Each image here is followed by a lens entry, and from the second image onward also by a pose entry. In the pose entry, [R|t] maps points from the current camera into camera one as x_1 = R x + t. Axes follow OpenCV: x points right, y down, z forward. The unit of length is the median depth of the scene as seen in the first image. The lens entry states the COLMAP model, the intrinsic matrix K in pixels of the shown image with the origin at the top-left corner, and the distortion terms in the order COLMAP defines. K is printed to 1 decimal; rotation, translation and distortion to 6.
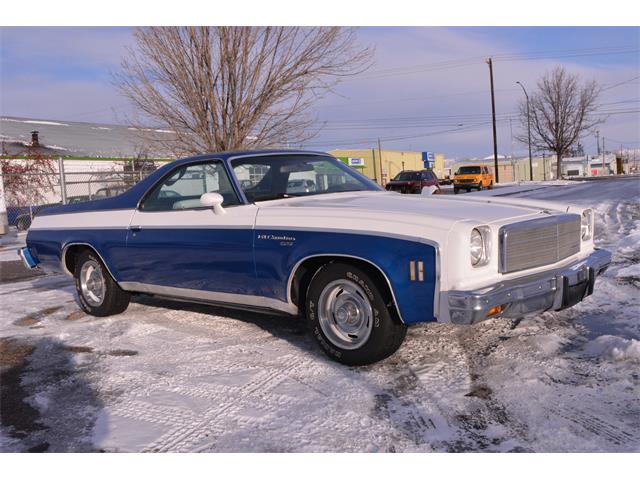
lens RADIAL K [[671.4, 0, 320.0], [0, 671.4, 256.4], [0, 0, 1]] dist [-0.072078, 0.027759]
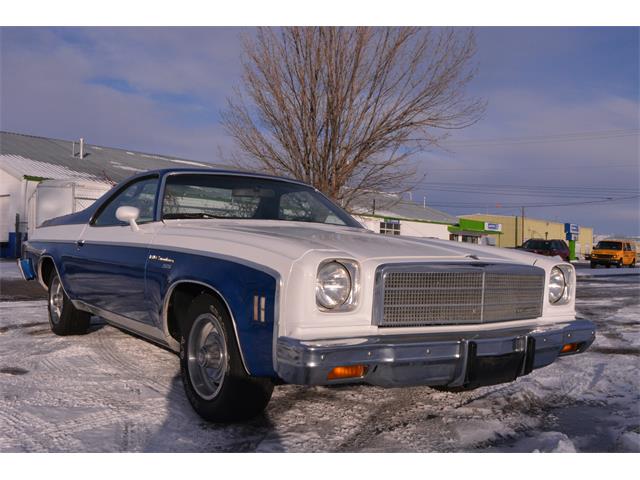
lens RADIAL K [[672.9, 0, 321.5], [0, 672.9, 242.0], [0, 0, 1]] dist [-0.106656, 0.014756]
pose [[0.972961, 0.091402, -0.212116, 0.253580], [-0.113691, 0.988930, -0.095355, 0.007606], [0.201052, 0.116892, 0.972581, 0.165326]]
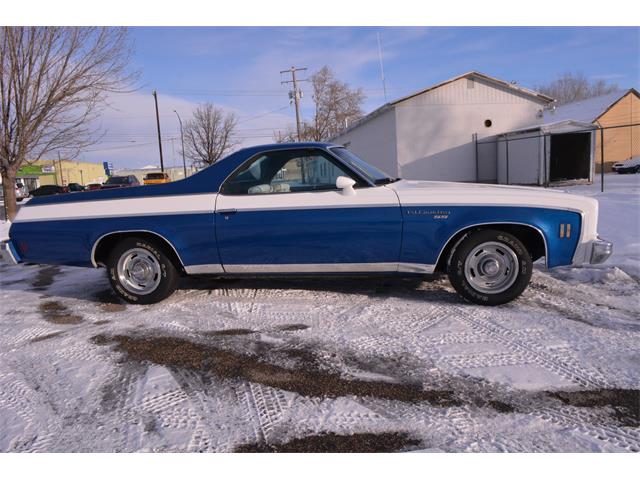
lens RADIAL K [[507.9, 0, 319.0], [0, 507.9, 251.2], [0, 0, 1]] dist [-0.089443, 0.013804]
pose [[0.827650, -0.062920, 0.557707, -0.606653], [0.054323, 0.998011, 0.031979, 0.002068], [-0.558610, 0.003829, 0.829422, 0.277424]]
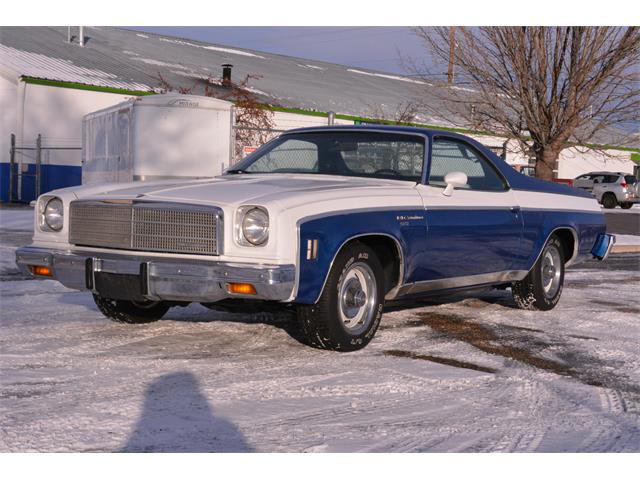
lens RADIAL K [[1112.7, 0, 320.0], [0, 1112.7, 240.0], [0, 0, 1]] dist [0.008246, -0.091727]
pose [[0.961125, 0.115091, -0.250984, -0.237368], [-0.126109, 0.991615, -0.028211, 0.085285], [0.245632, 0.058766, 0.967580, -0.600748]]
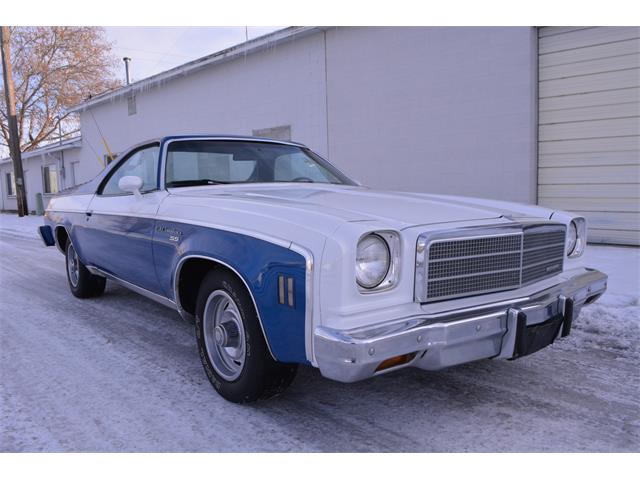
lens RADIAL K [[513.7, 0, 314.7], [0, 513.7, 250.9], [0, 0, 1]] dist [-0.087255, 0.018041]
pose [[0.985075, 0.067582, -0.158303, 0.172209], [-0.065221, 0.997669, 0.020069, -0.021579], [0.159291, -0.009445, 0.987187, 0.328497]]
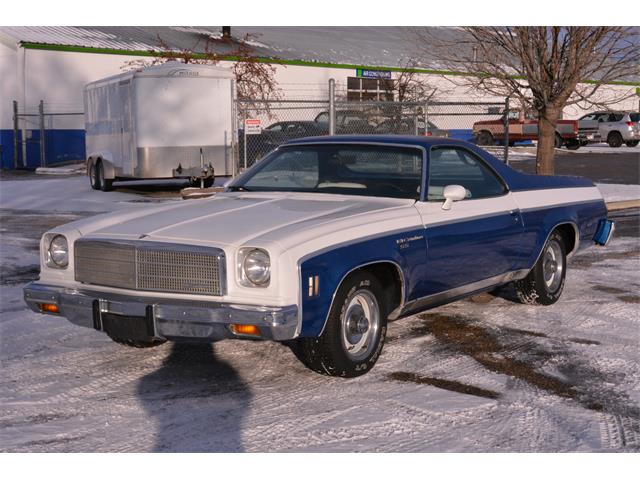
lens RADIAL K [[1112.7, 0, 320.0], [0, 1112.7, 240.0], [0, 0, 1]] dist [0.008246, -0.091727]
pose [[0.963260, 0.091244, -0.252597, -0.235269], [-0.087245, 0.995821, 0.027012, -0.014581], [0.254006, -0.003982, 0.967195, -0.618859]]
